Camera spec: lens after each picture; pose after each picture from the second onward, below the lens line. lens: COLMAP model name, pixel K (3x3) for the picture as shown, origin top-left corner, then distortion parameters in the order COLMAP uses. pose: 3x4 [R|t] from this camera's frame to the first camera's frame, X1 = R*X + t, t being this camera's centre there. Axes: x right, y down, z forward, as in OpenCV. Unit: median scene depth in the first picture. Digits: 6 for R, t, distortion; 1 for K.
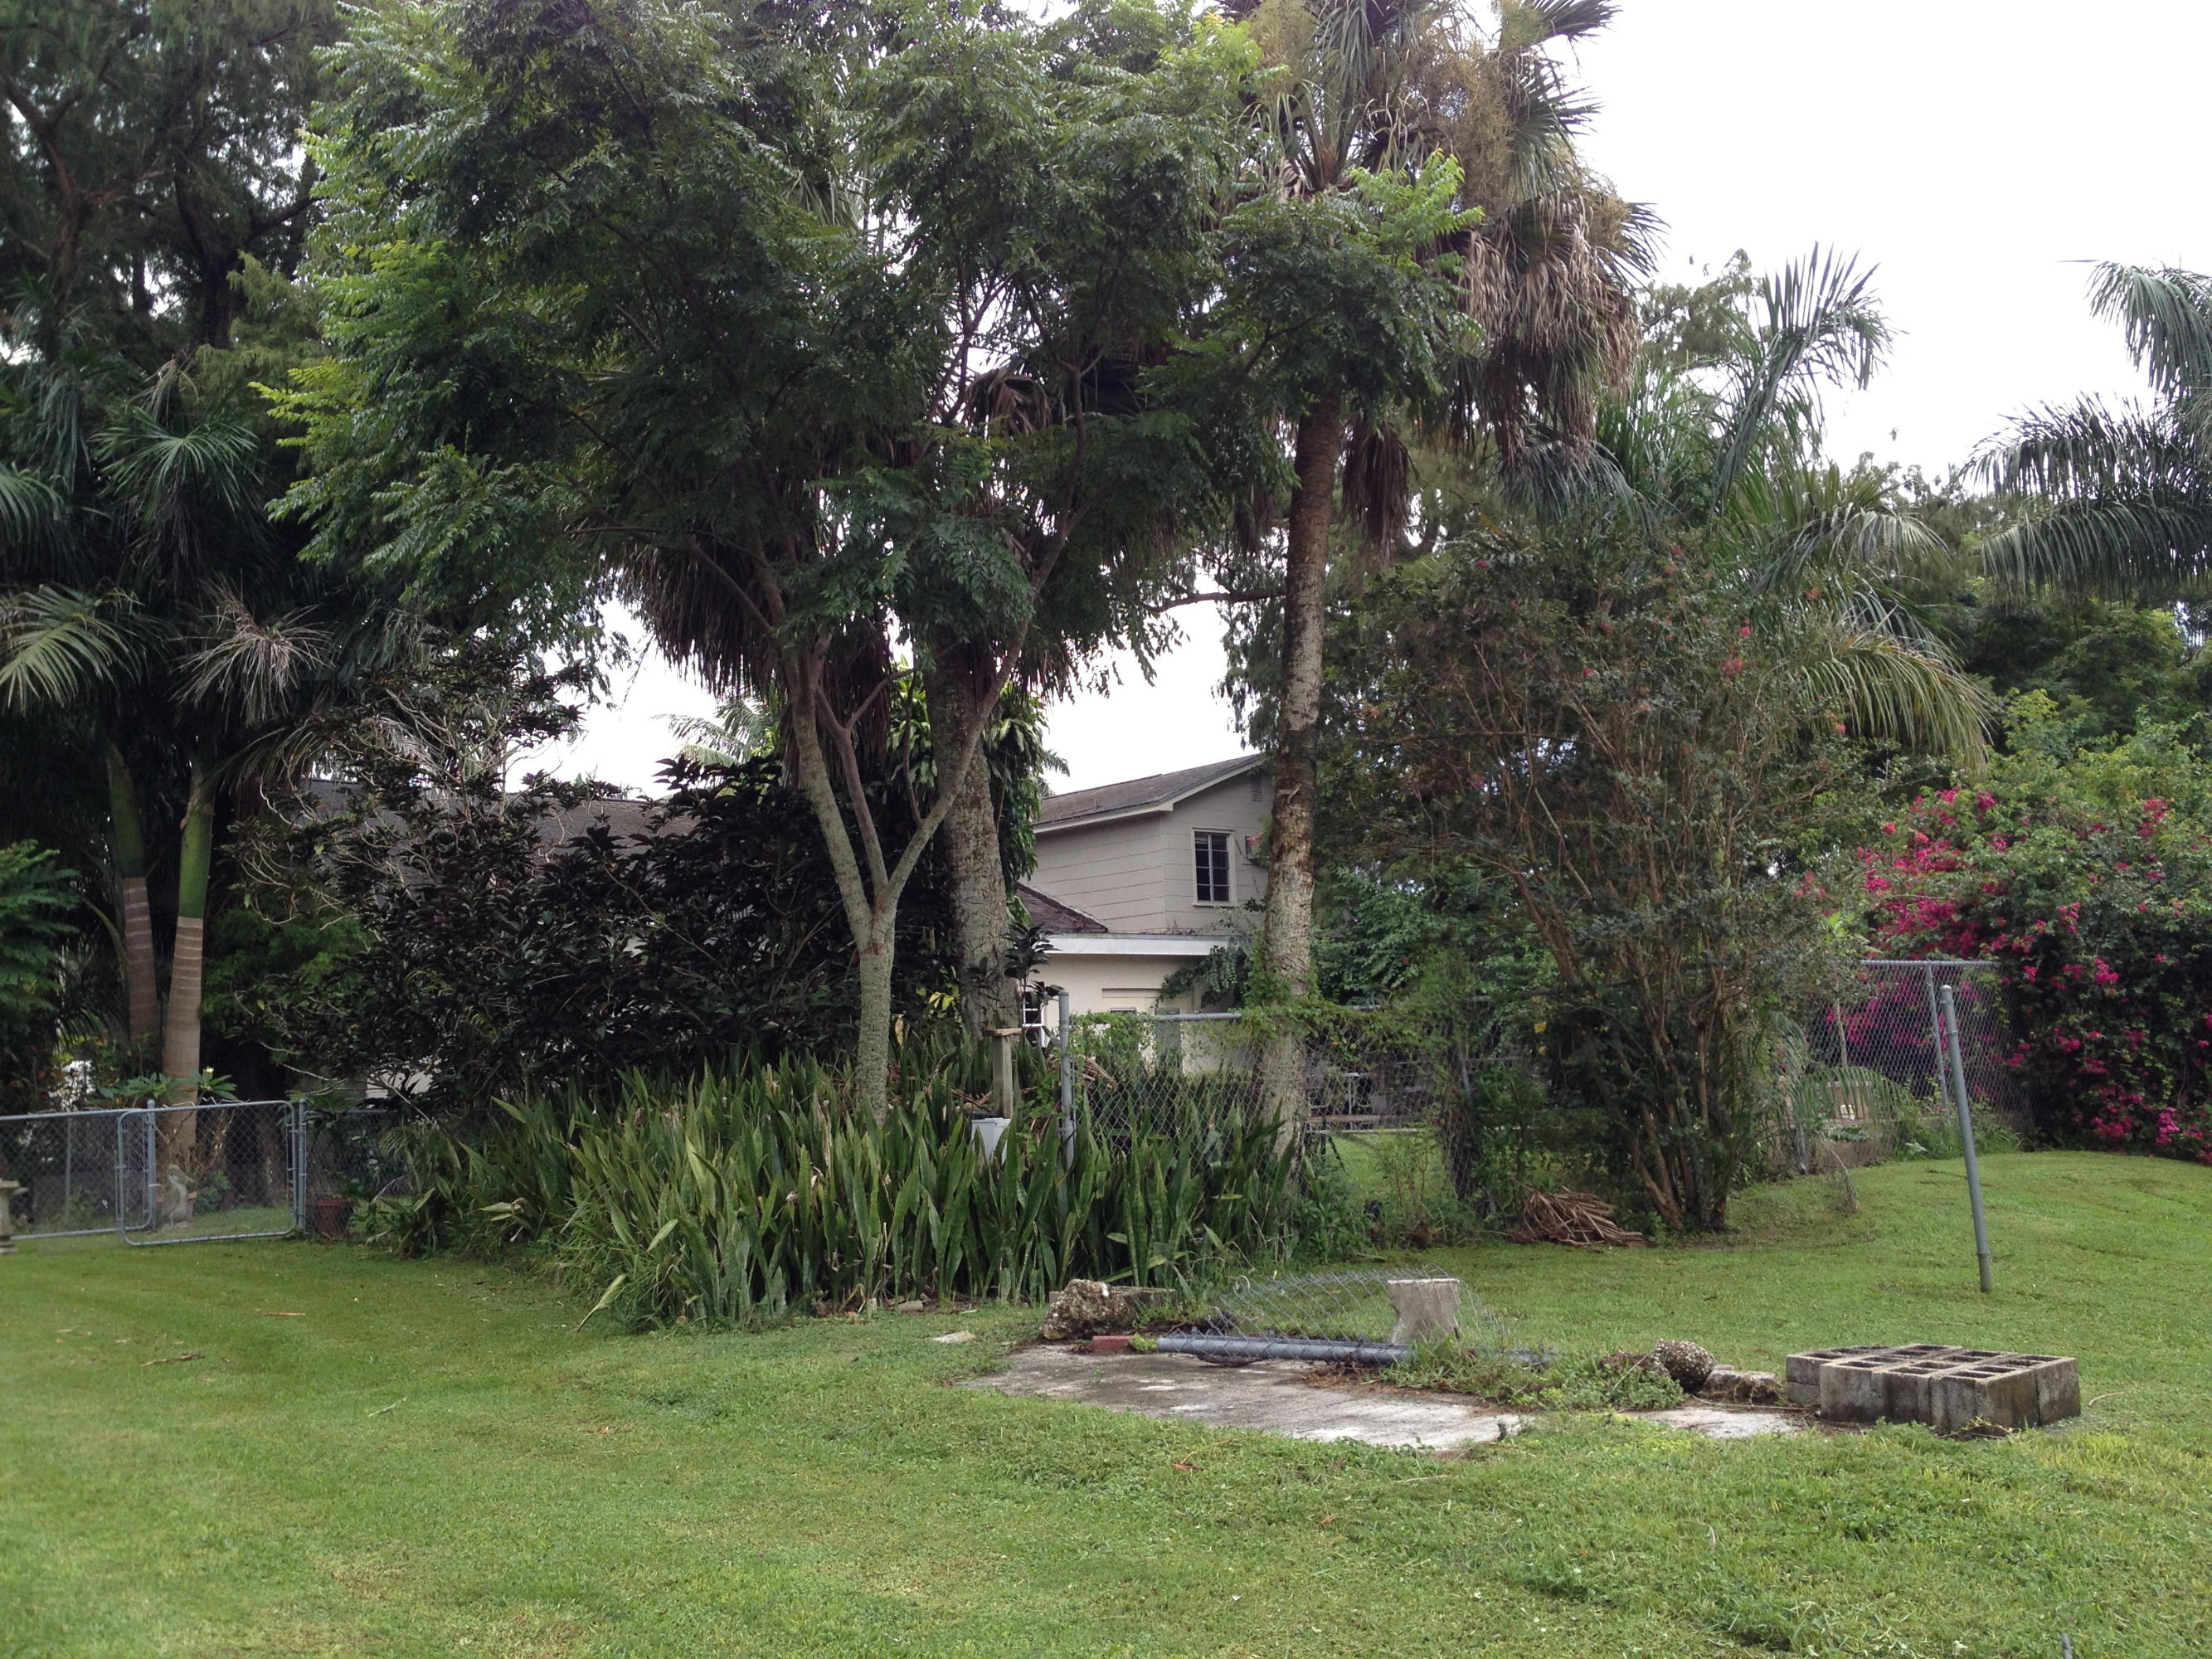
lens RADIAL K [[2058.2, 0, 1106.0], [0, 2058.2, 829.5], [0, 0, 1]] dist [0.111675, -0.192273]
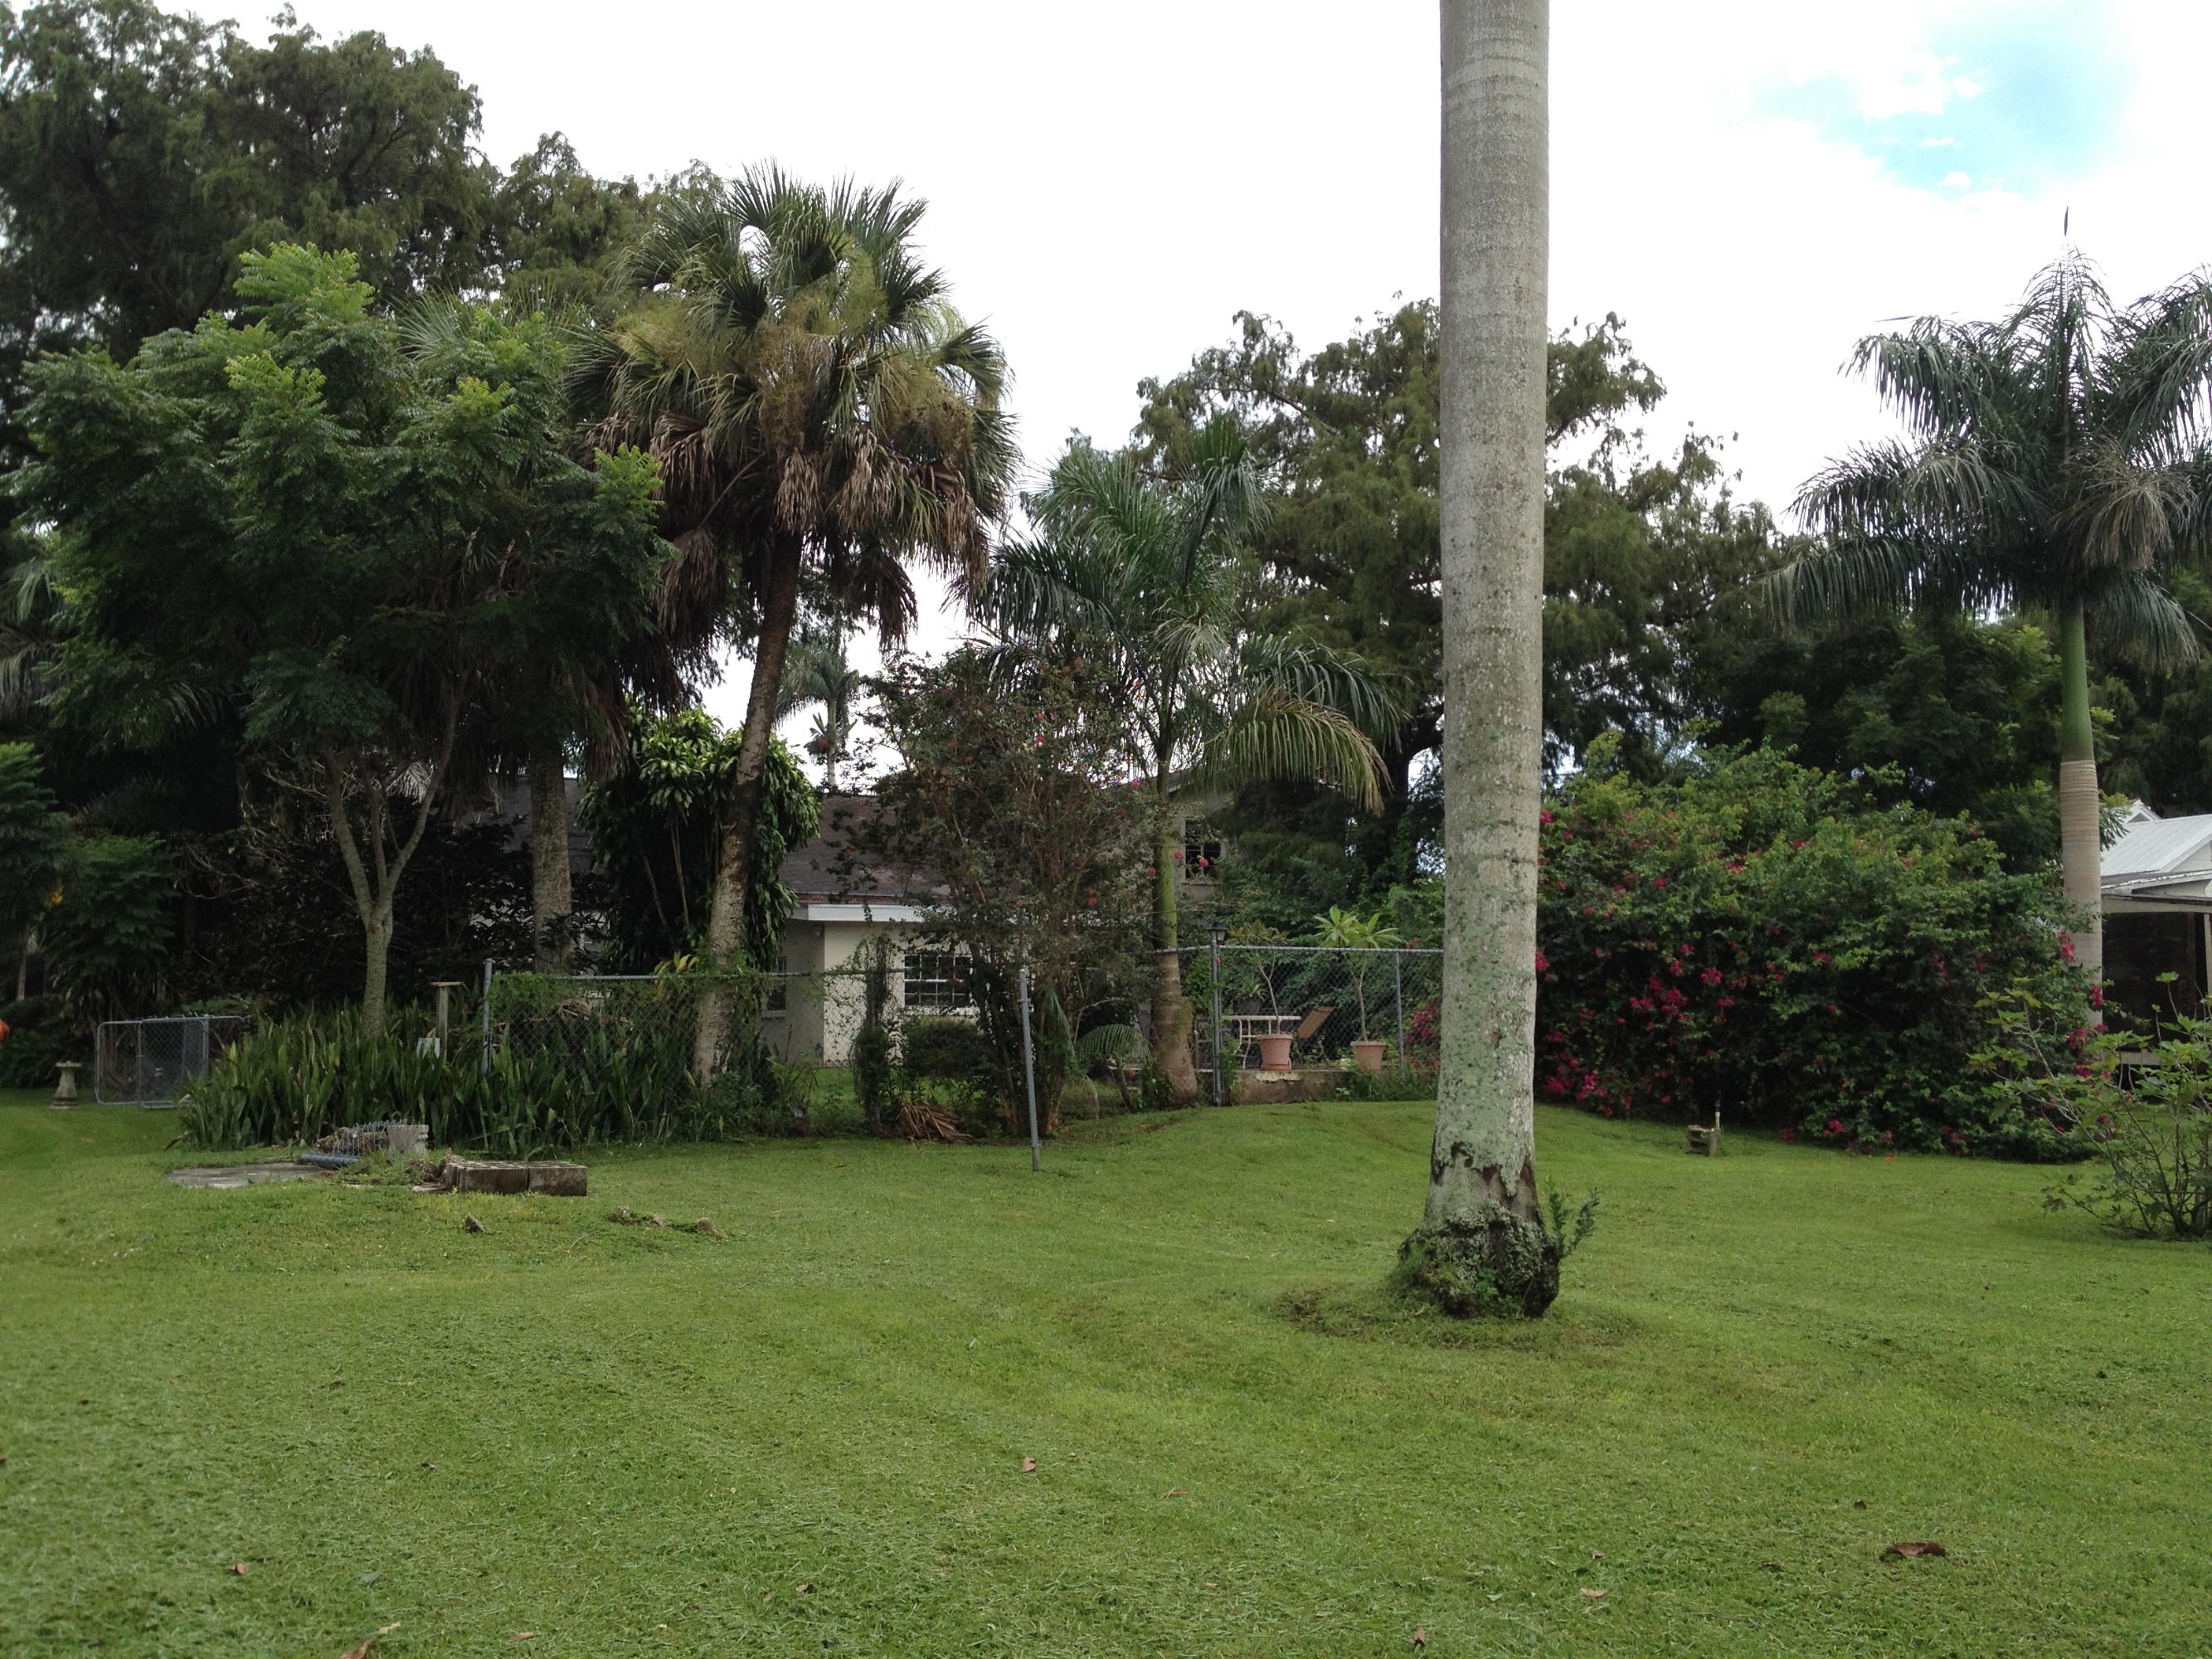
lens RADIAL K [[2058.2, 0, 1106.0], [0, 2058.2, 829.5], [0, 0, 1]] dist [0.111675, -0.192273]
pose [[0.972096, 0.011490, -0.234300, 0.652147], [-0.006160, 0.999706, 0.023468, -0.049210], [0.234501, -0.021370, 0.971881, -0.348314]]
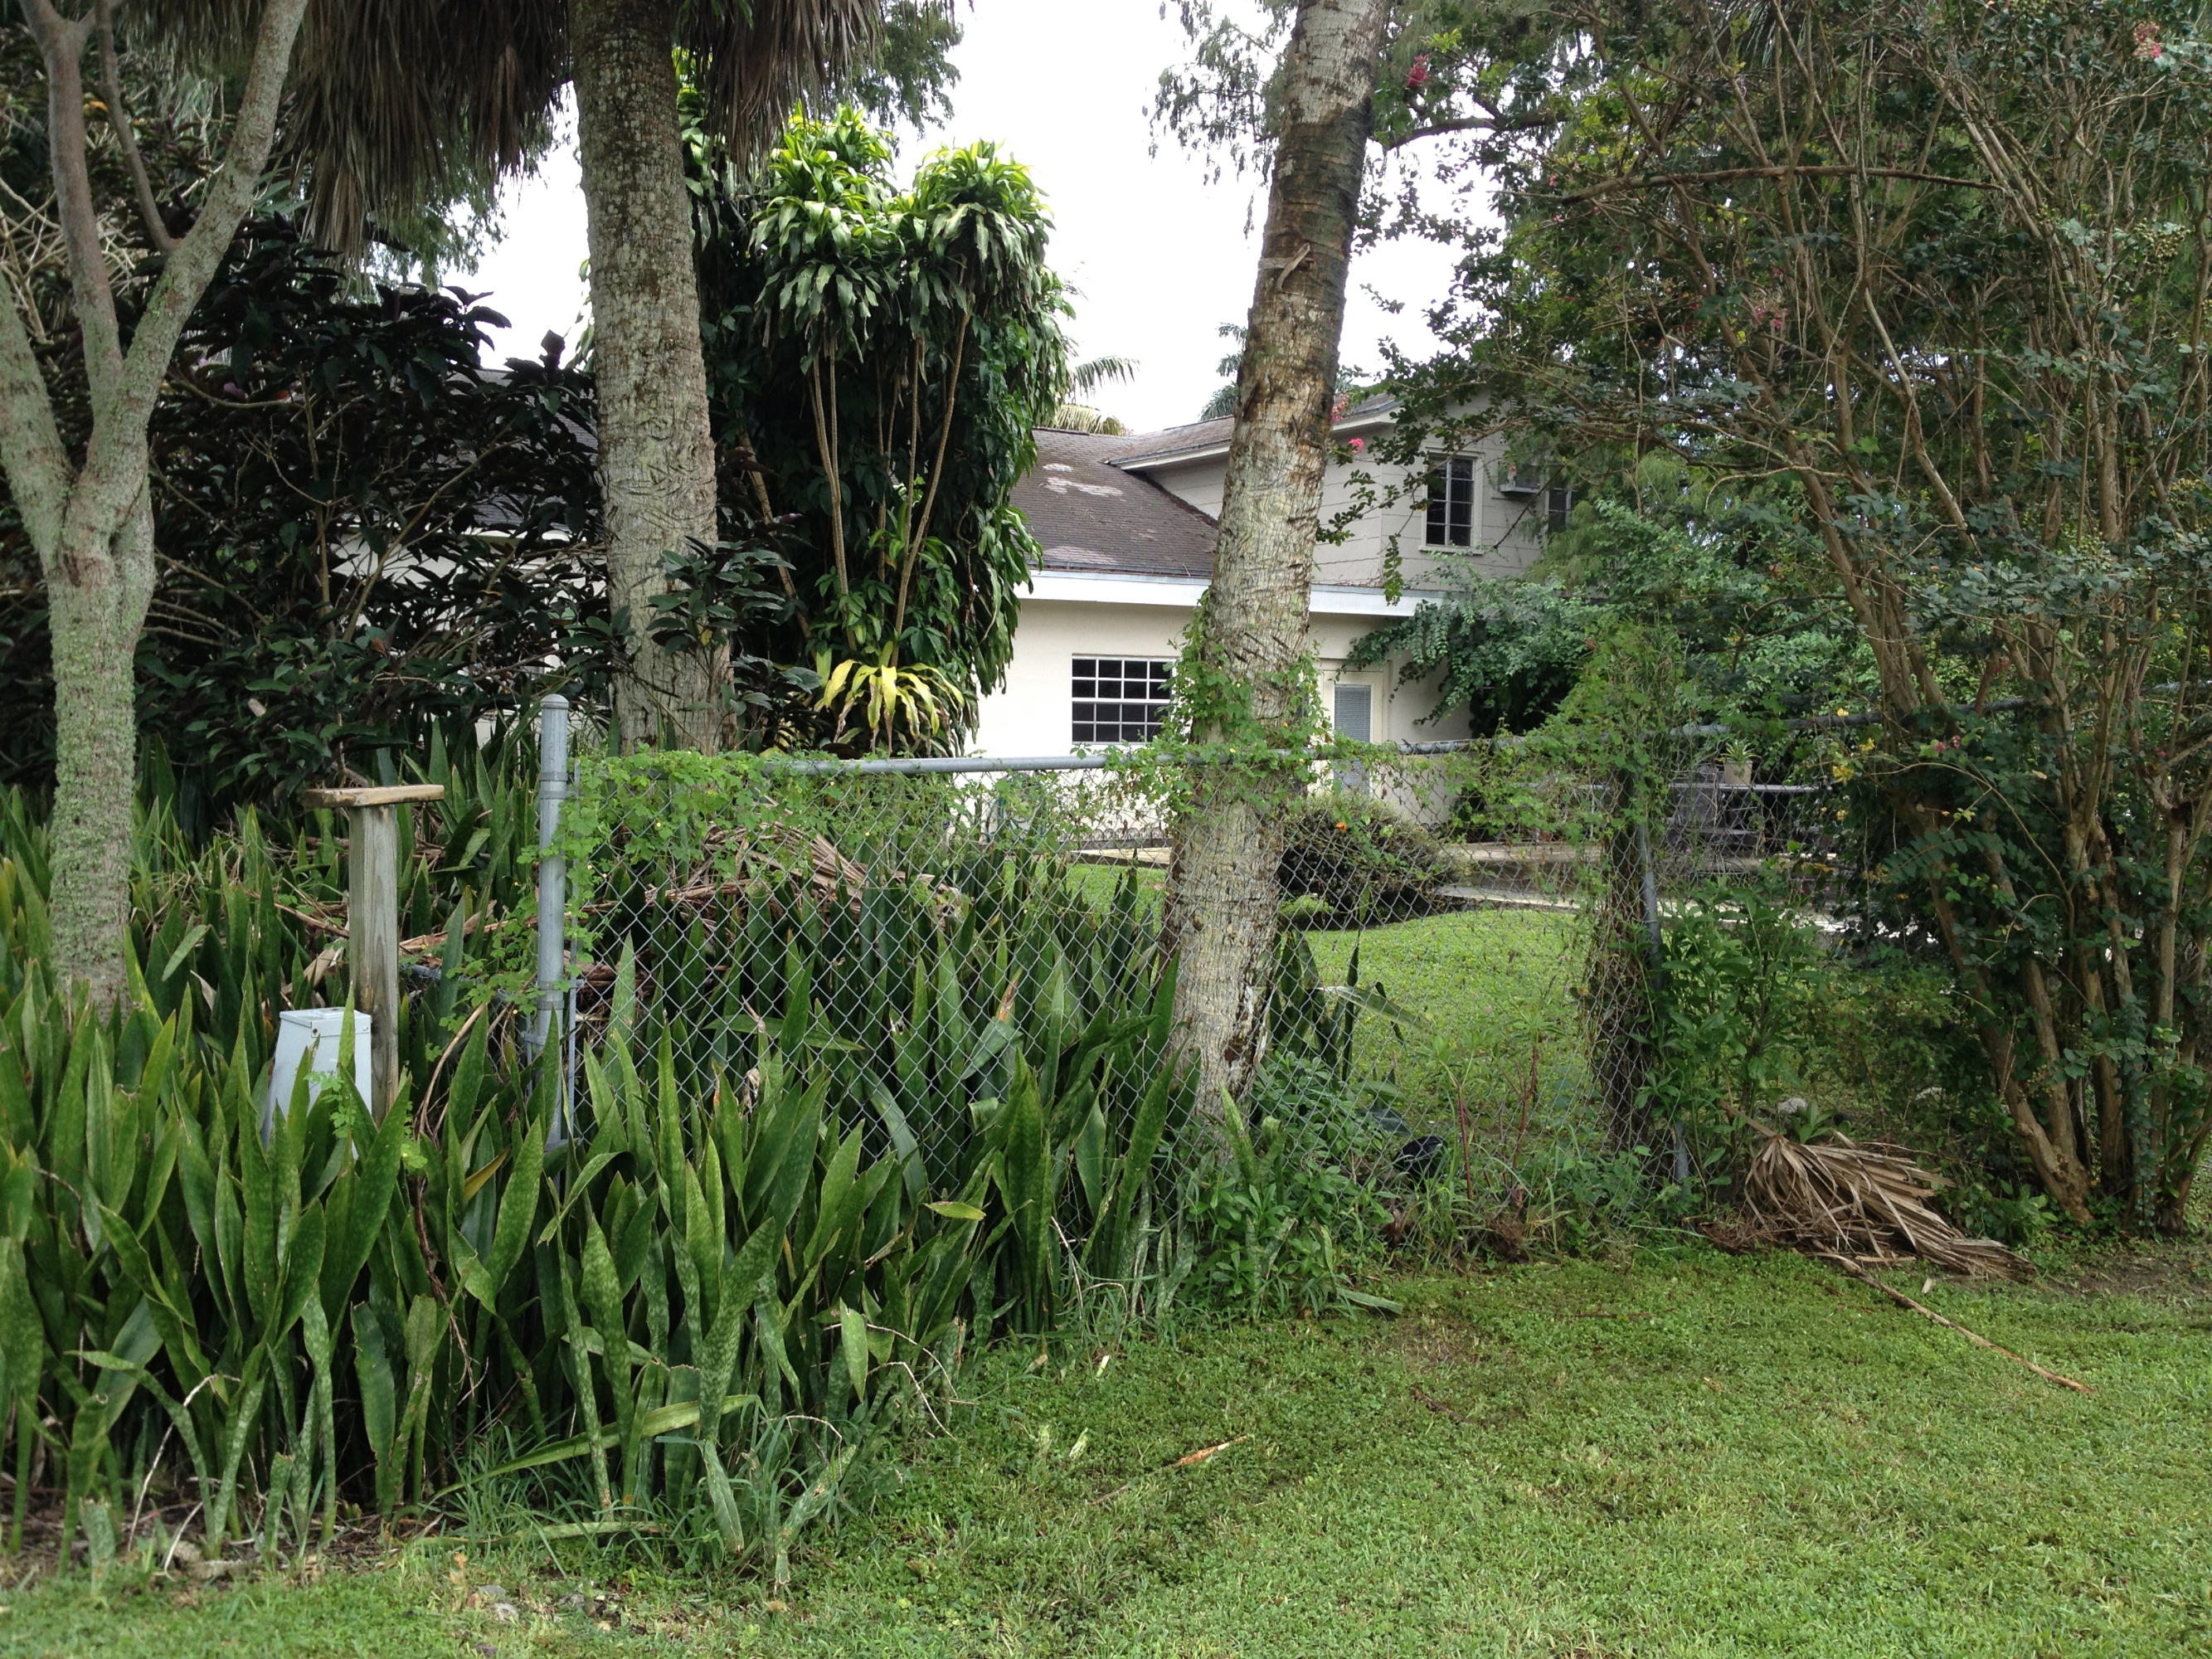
lens RADIAL K [[2058.2, 0, 1106.0], [0, 2058.2, 829.5], [0, 0, 1]] dist [0.111675, -0.192273]
pose [[0.987189, 0.056234, -0.149317, 0.117453], [-0.030073, 0.984639, 0.171994, 0.025029], [0.156695, -0.165301, 0.973716, 0.499742]]
